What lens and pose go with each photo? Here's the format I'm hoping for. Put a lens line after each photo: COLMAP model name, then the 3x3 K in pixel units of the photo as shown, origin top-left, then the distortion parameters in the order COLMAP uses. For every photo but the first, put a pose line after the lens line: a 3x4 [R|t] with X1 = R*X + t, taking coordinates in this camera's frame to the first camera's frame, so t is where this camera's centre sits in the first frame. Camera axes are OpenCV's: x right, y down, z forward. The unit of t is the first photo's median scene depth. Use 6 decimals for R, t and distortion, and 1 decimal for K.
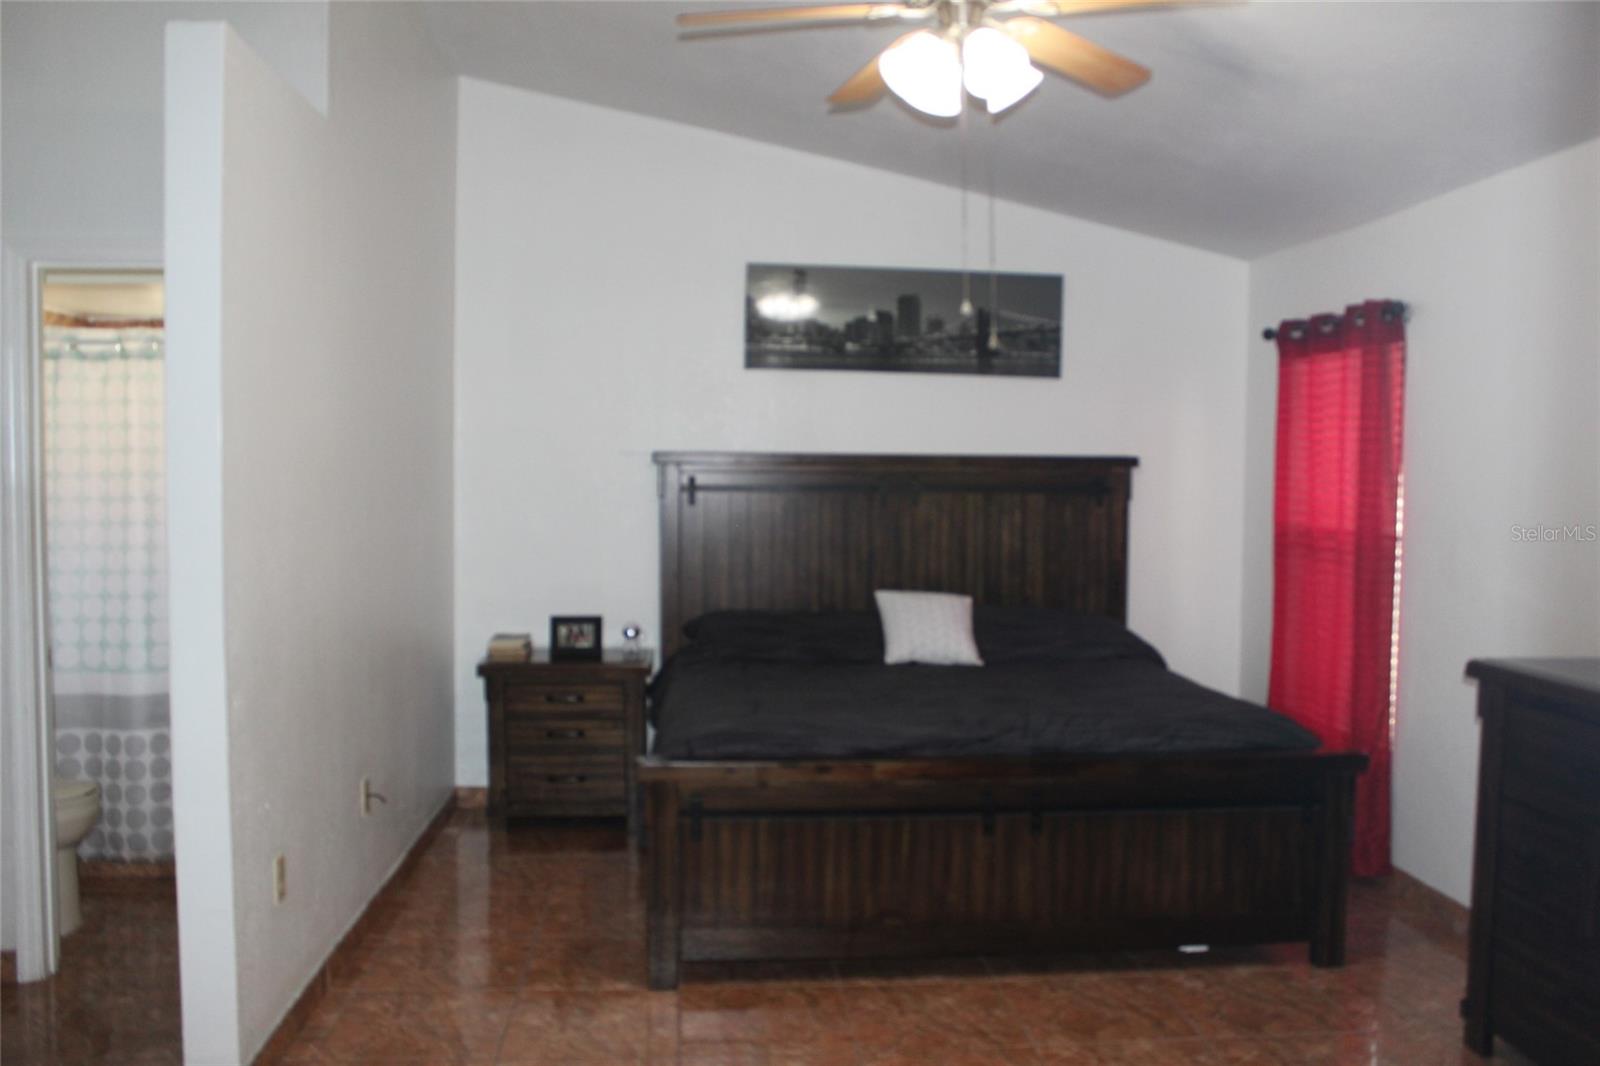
lens RADIAL K [[1372.0, 0, 796.9], [0, 1372.0, 541.8], [0, 0, 1]] dist [-0.164593, 0.138049]
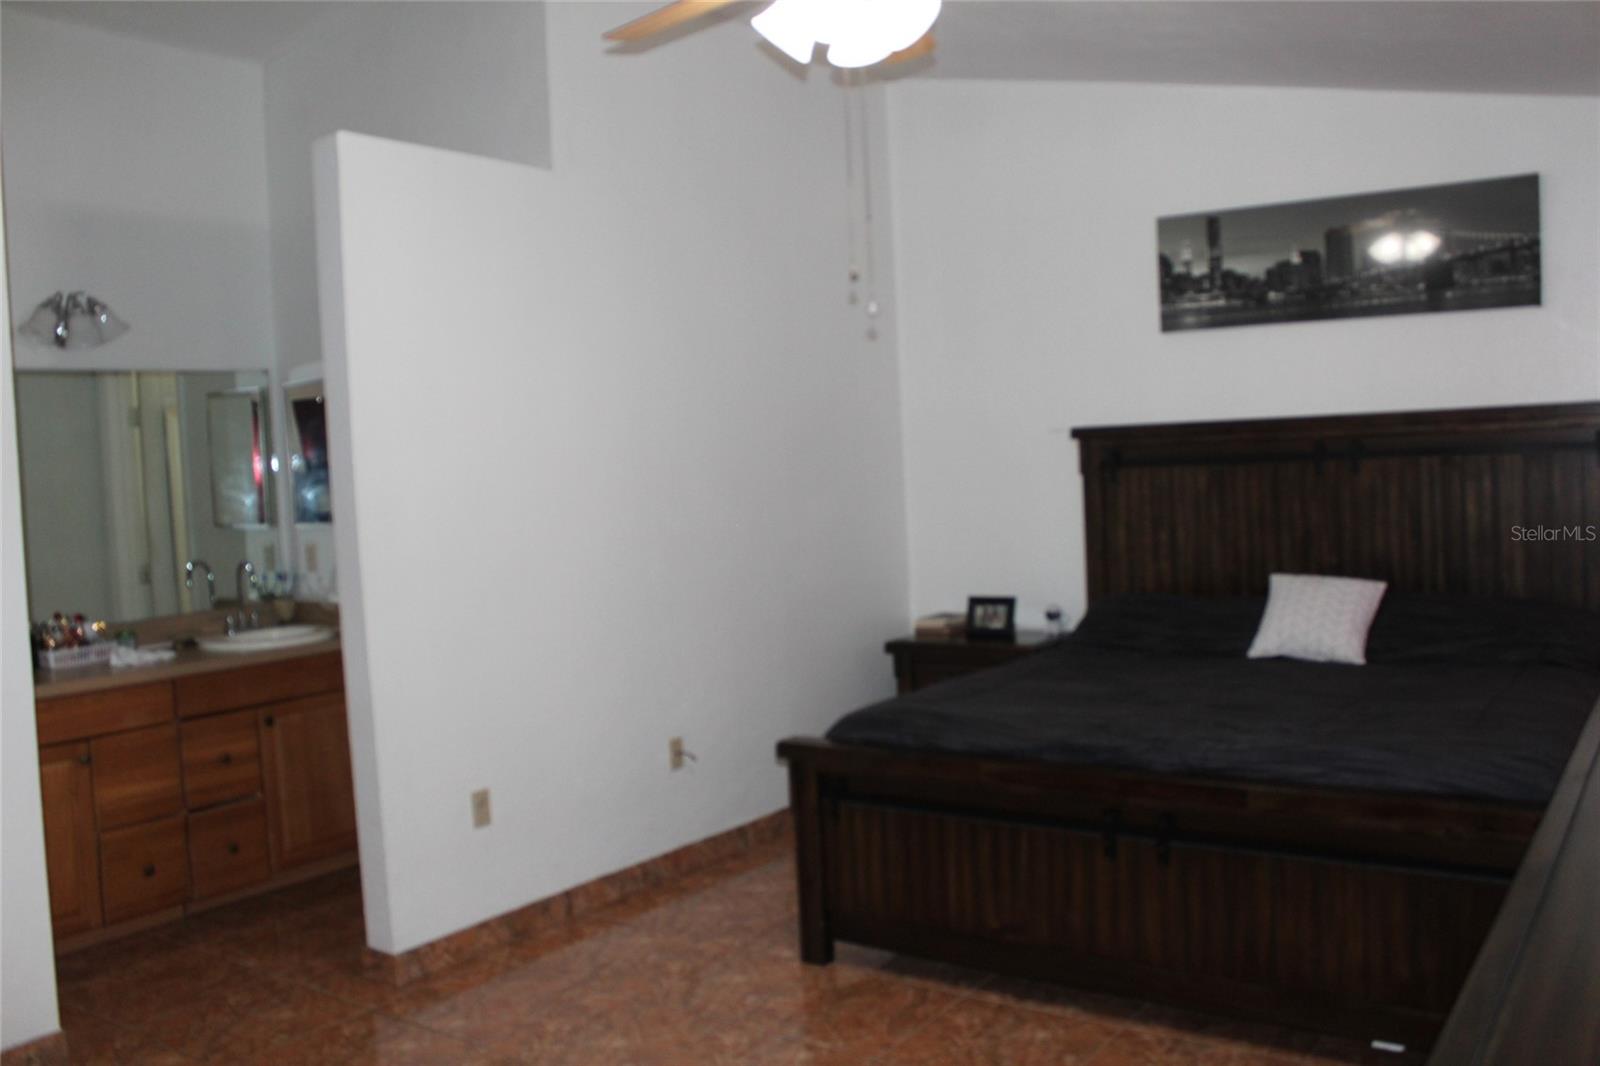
lens RADIAL K [[1372.0, 0, 802.4], [0, 1372.0, 535.9], [0, 0, 1]] dist [-0.164593, 0.138049]
pose [[0.754661, -0.007393, -0.656073, 0.376458], [0.017631, 0.999804, 0.009014, -0.001573], [0.655878, -0.018369, 0.754643, 0.147421]]
